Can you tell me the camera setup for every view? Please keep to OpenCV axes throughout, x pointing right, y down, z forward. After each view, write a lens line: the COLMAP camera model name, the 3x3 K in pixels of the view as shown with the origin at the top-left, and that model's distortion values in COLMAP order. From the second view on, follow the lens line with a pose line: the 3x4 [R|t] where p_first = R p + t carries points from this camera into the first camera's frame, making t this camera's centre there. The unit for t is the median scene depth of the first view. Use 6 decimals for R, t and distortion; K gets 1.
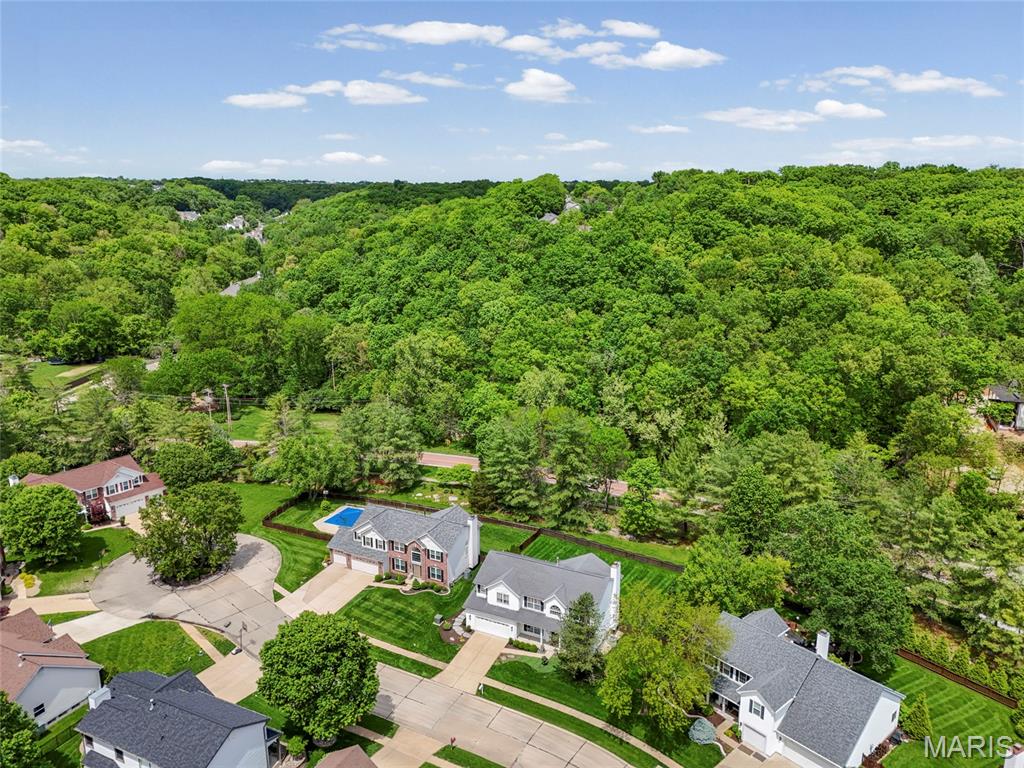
lens RADIAL K [[730.6, 0, 534.9], [0, 730.6, 385.5], [0, 0, 1]] dist [0.085578, -0.076036]
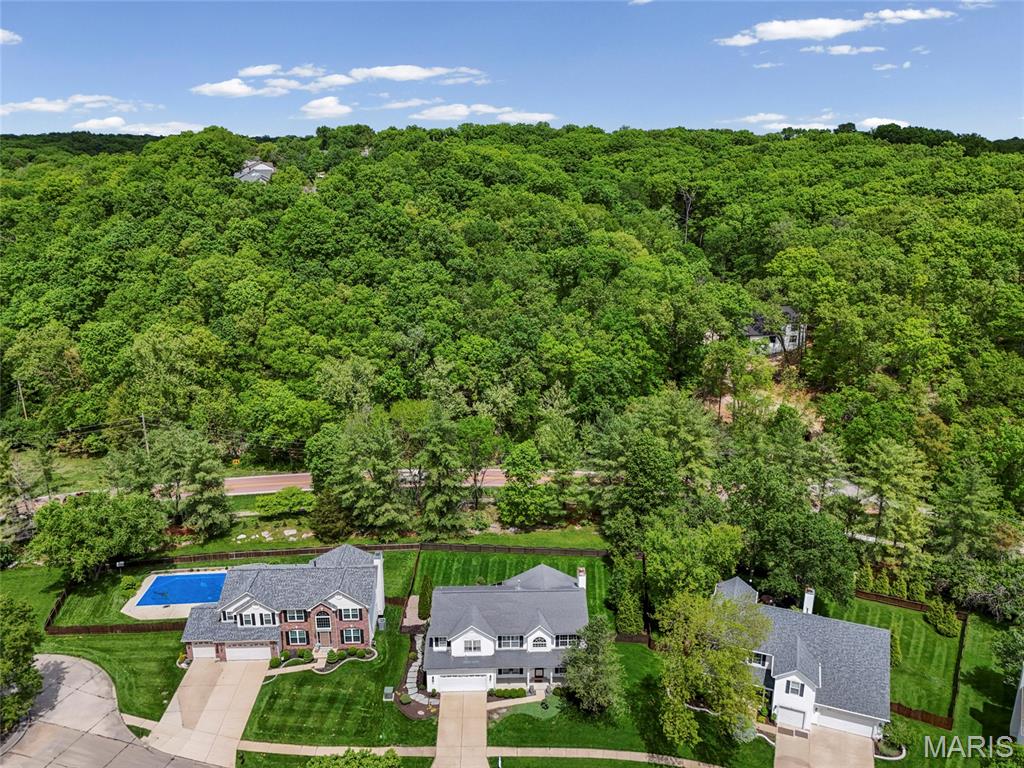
lens RADIAL K [[730.6, 0, 534.9], [0, 730.6, 385.5], [0, 0, 1]] dist [0.085578, -0.076036]
pose [[0.894208, -0.139991, 0.425199, -0.210551], [0.117092, 0.989920, 0.079670, -0.043104], [-0.432066, -0.021454, 0.901587, 0.159780]]
